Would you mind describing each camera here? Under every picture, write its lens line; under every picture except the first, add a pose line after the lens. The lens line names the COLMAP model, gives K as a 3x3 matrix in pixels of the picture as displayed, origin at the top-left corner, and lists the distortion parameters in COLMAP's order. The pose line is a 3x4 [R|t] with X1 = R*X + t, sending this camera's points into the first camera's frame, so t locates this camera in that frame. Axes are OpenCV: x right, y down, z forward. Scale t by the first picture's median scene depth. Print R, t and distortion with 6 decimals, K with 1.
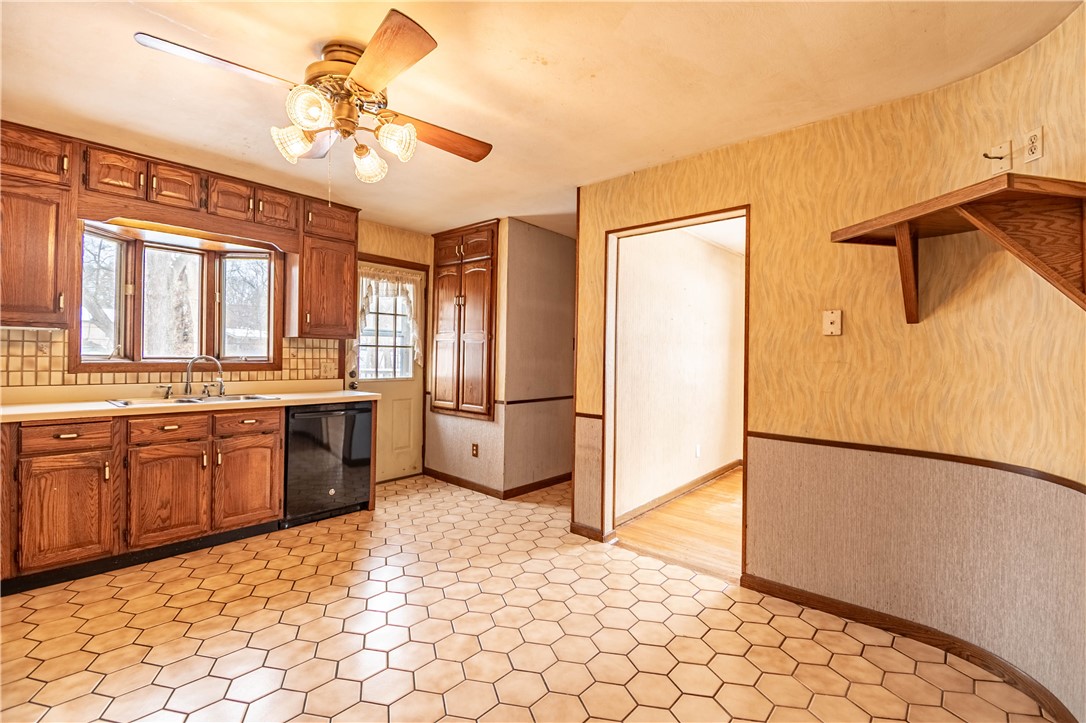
lens RADIAL K [[480.8, 0, 543.2], [0, 480.8, 357.8], [0, 0, 1]] dist [-0.021026, -0.001706]
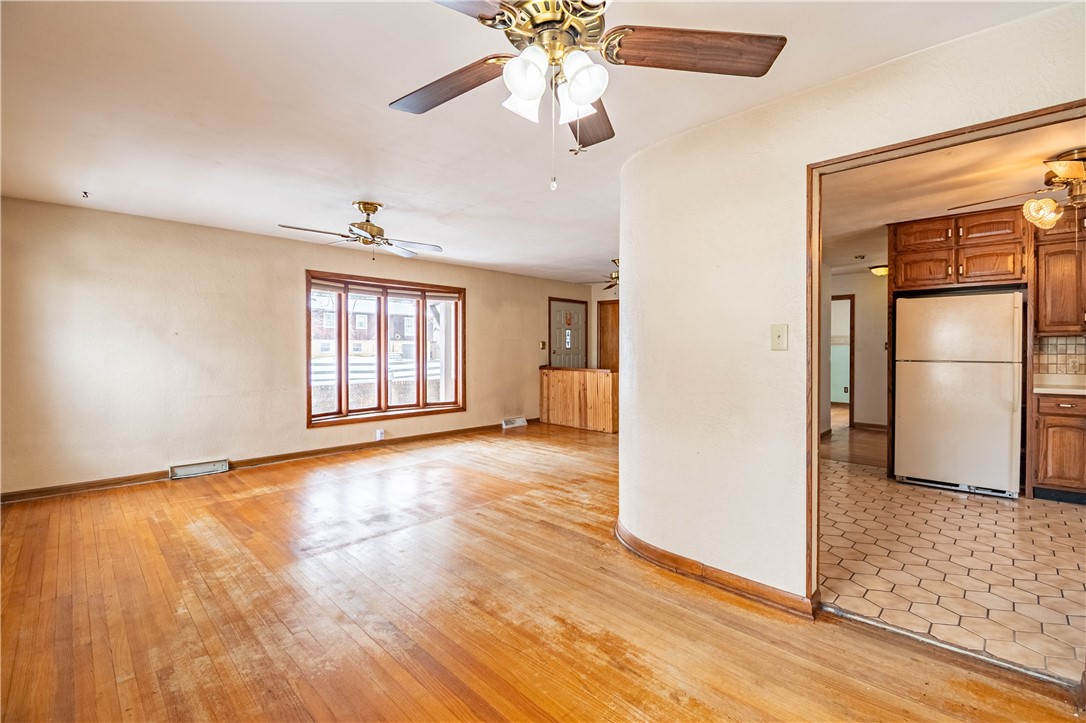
lens RADIAL K [[480.8, 0, 548.5], [0, 480.8, 356.8], [0, 0, 1]] dist [-0.021026, -0.001706]
pose [[-0.998264, -0.010031, 0.058033, 0.931663], [-0.009323, 0.999879, 0.012453, 0.009572], [-0.058151, 0.011890, -0.998237, 2.030941]]
